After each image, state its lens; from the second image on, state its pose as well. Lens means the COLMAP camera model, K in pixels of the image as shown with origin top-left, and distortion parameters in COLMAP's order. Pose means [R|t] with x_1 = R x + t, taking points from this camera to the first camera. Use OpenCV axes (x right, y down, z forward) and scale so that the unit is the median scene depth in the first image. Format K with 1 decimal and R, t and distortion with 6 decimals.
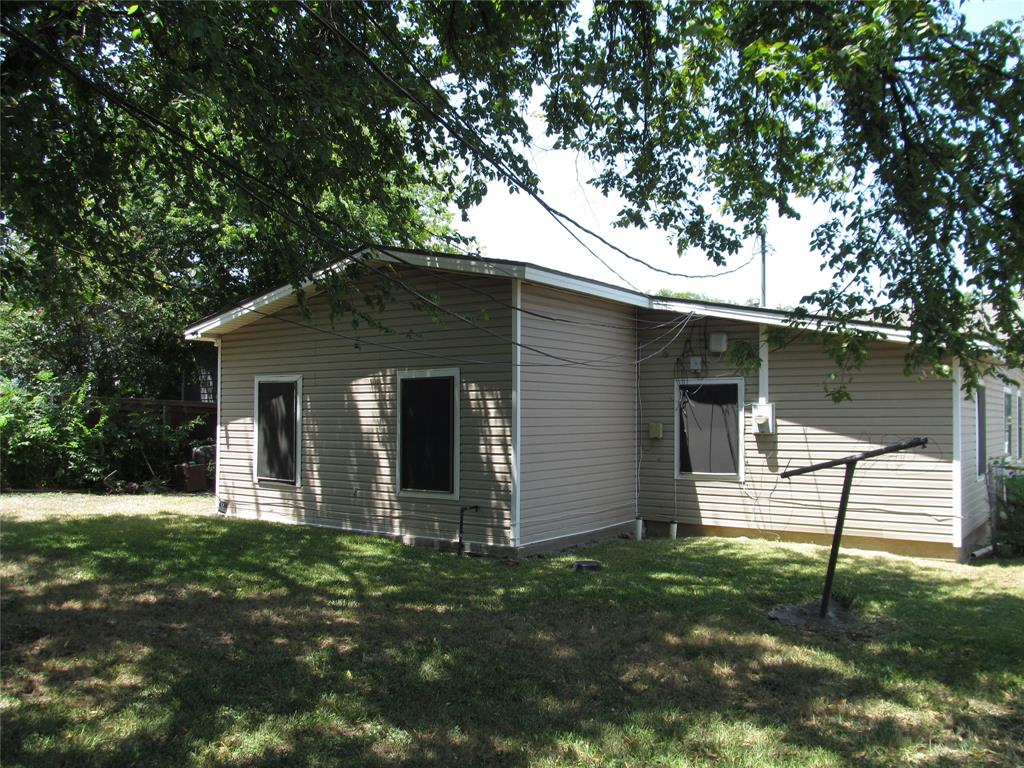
lens RADIAL K [[863.5, 0, 513.3], [0, 863.5, 381.9], [0, 0, 1]] dist [-0.043932, 0.003029]
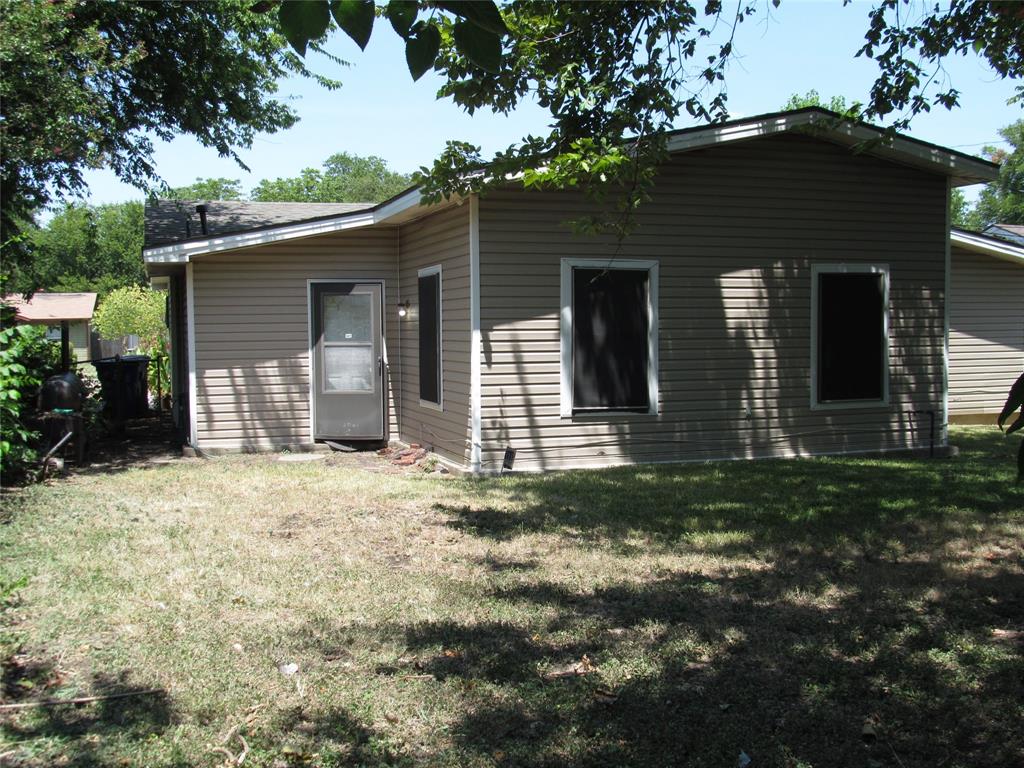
lens RADIAL K [[1070.1, 0, 508.9], [0, 1070.1, 389.1], [0, 0, 1]] dist [-0.081214, 0.021441]
pose [[0.585977, -0.053674, 0.808548, -1.226054], [-0.022700, 0.996325, 0.082591, 0.032855], [-0.810010, -0.066750, 0.582605, 0.664032]]
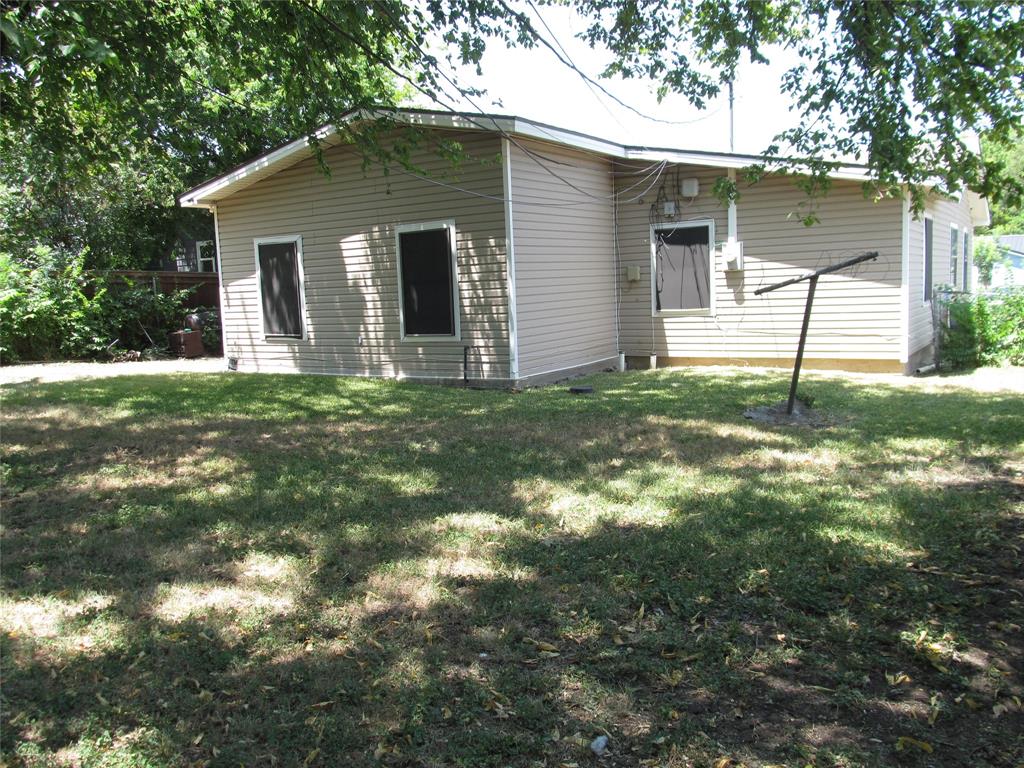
lens RADIAL K [[863.5, 0, 513.3], [0, 863.5, 381.9], [0, 0, 1]] dist [-0.043932, 0.003029]
pose [[0.997865, -0.048848, 0.043350, -0.046152], [0.041679, 0.987324, 0.153148, 0.022535], [-0.050281, -0.151014, 0.987252, -0.096899]]
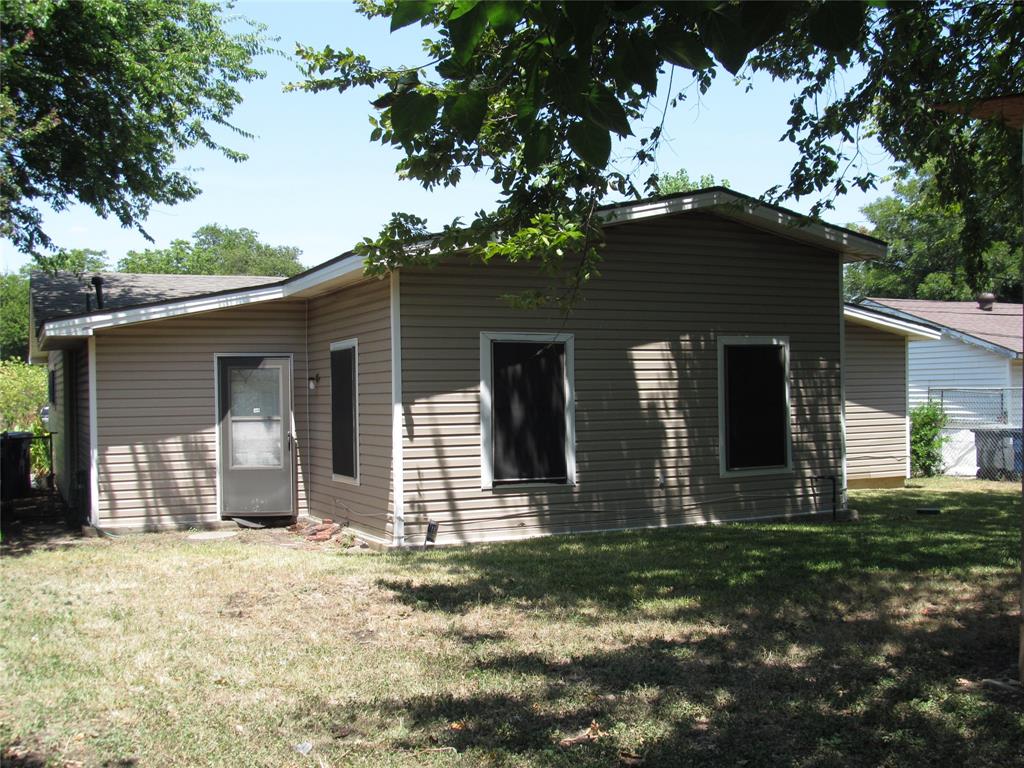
lens RADIAL K [[1074.3, 0, 514.7], [0, 1074.3, 395.7], [0, 0, 1]] dist [-0.076714, 0.012061]
pose [[0.478681, -0.008138, 0.877951, -1.260850], [-0.017219, 0.999678, 0.018655, 0.033335], [-0.877820, -0.024047, 0.478387, 0.699314]]
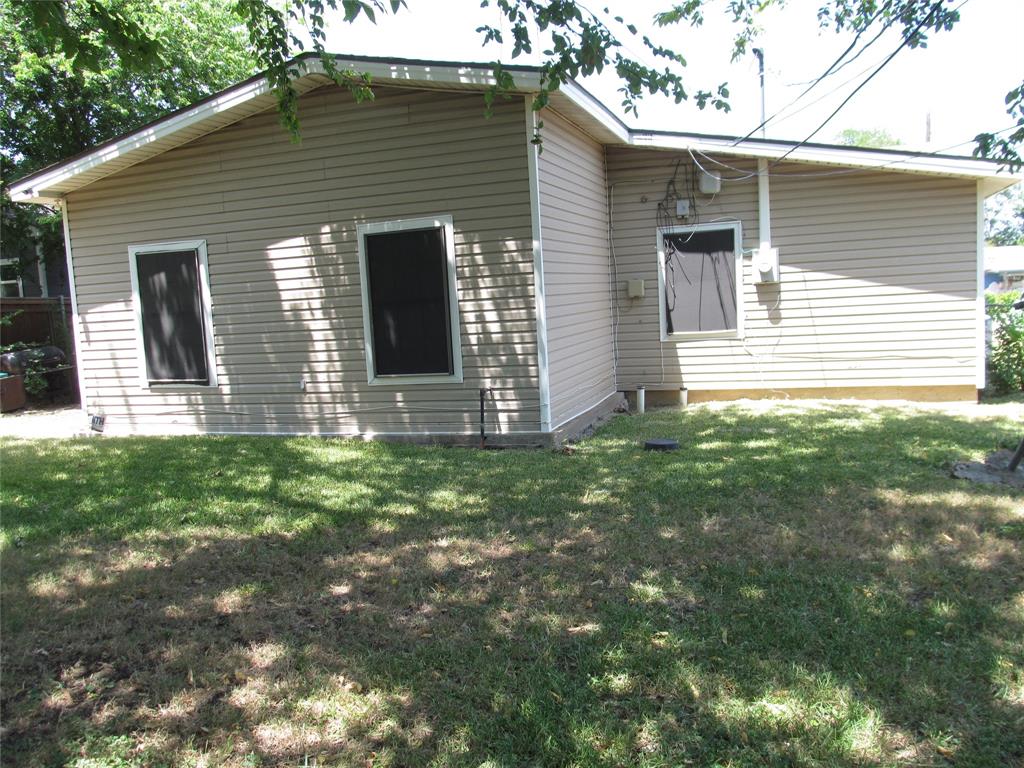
lens RADIAL K [[863.5, 0, 513.3], [0, 863.5, 381.9], [0, 0, 1]] dist [-0.043932, 0.003029]
pose [[0.956906, -0.084023, 0.277976, -0.240610], [0.047316, 0.989547, 0.136227, 0.029959], [-0.286517, -0.117204, 0.950879, 0.227925]]
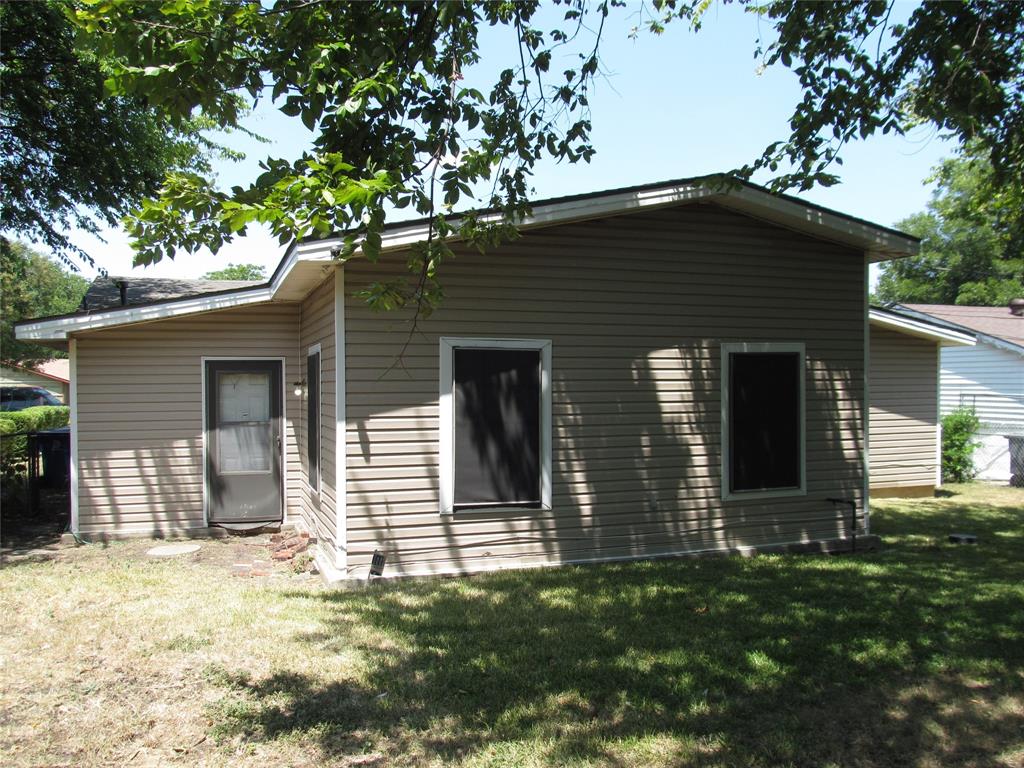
lens RADIAL K [[849.3, 0, 514.7], [0, 849.3, 386.6], [0, 0, 1]] dist [-0.037932, -0.003944]
pose [[0.570208, -0.005560, 0.821482, -0.928201], [-0.026311, 0.999340, 0.025027, 0.013929], [-0.821079, -0.035885, 0.569686, 0.757704]]
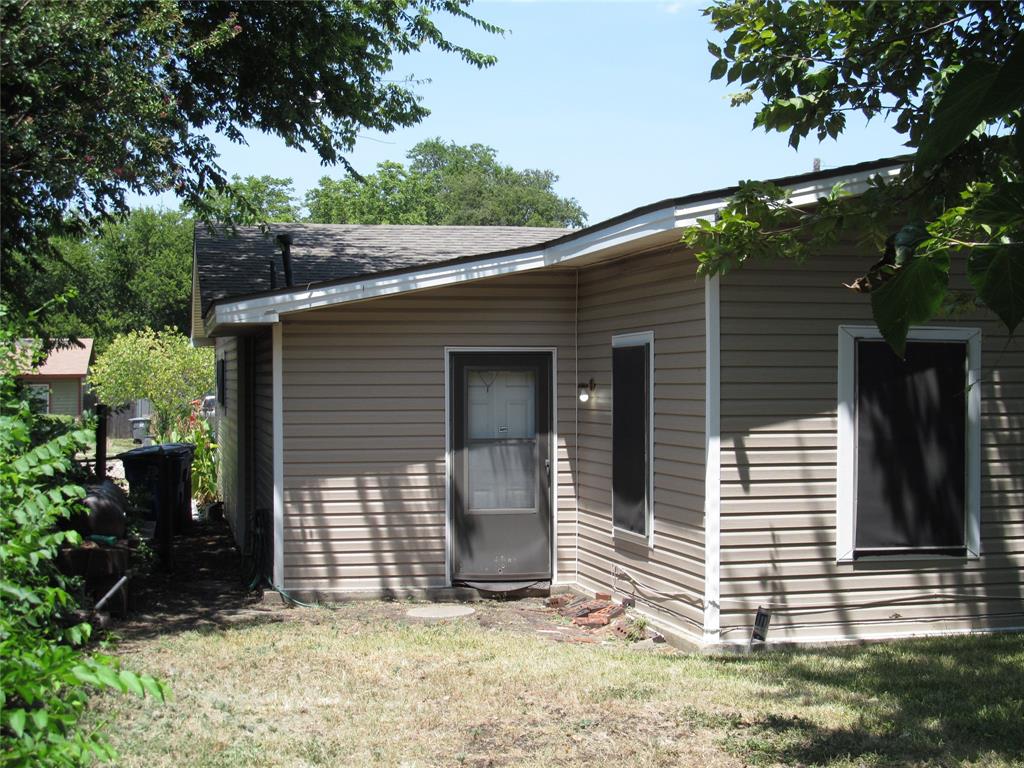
lens RADIAL K [[1549.1, 0, 528.2], [0, 1549.1, 386.0], [0, 0, 1]] dist [-0.176916, 0.170019]
pose [[0.652471, -0.002955, 0.757808, -1.242711], [-0.027980, 0.999217, 0.027987, 0.008323], [-0.757297, -0.039464, 0.651877, 0.732793]]
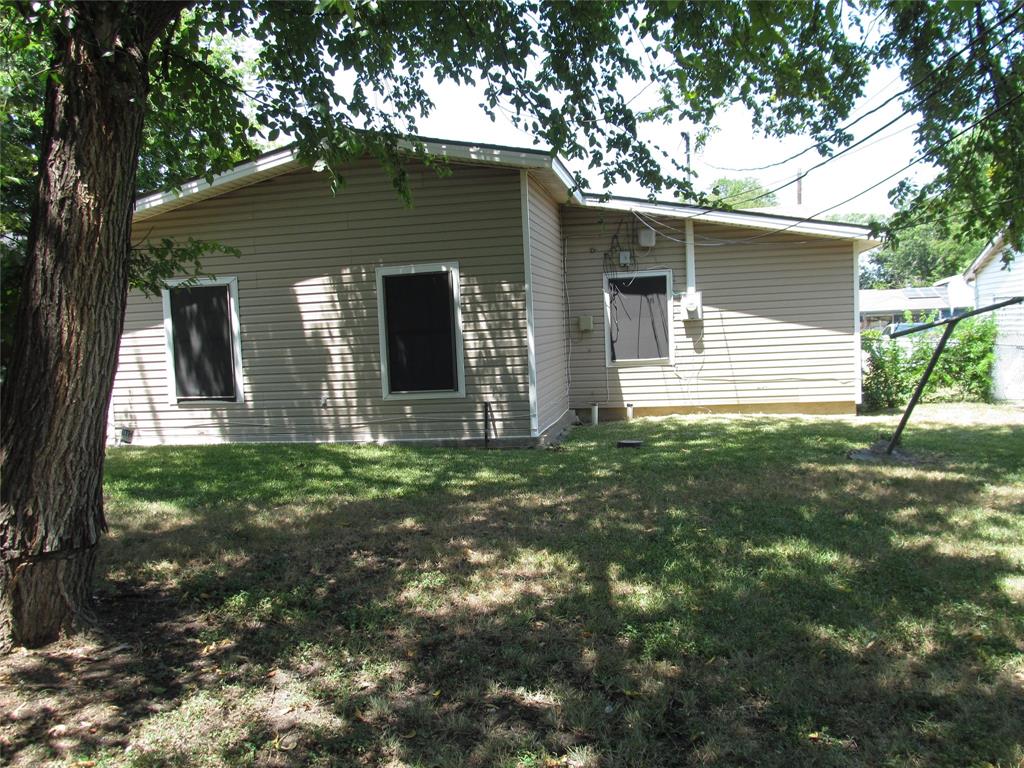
lens RADIAL K [[849.3, 0, 514.7], [0, 849.3, 386.6], [0, 0, 1]] dist [-0.037932, -0.003944]
pose [[0.910650, -0.072372, 0.406791, -0.403022], [0.031186, 0.993771, 0.106987, 0.023403], [-0.412000, -0.084742, 0.907235, 0.101851]]
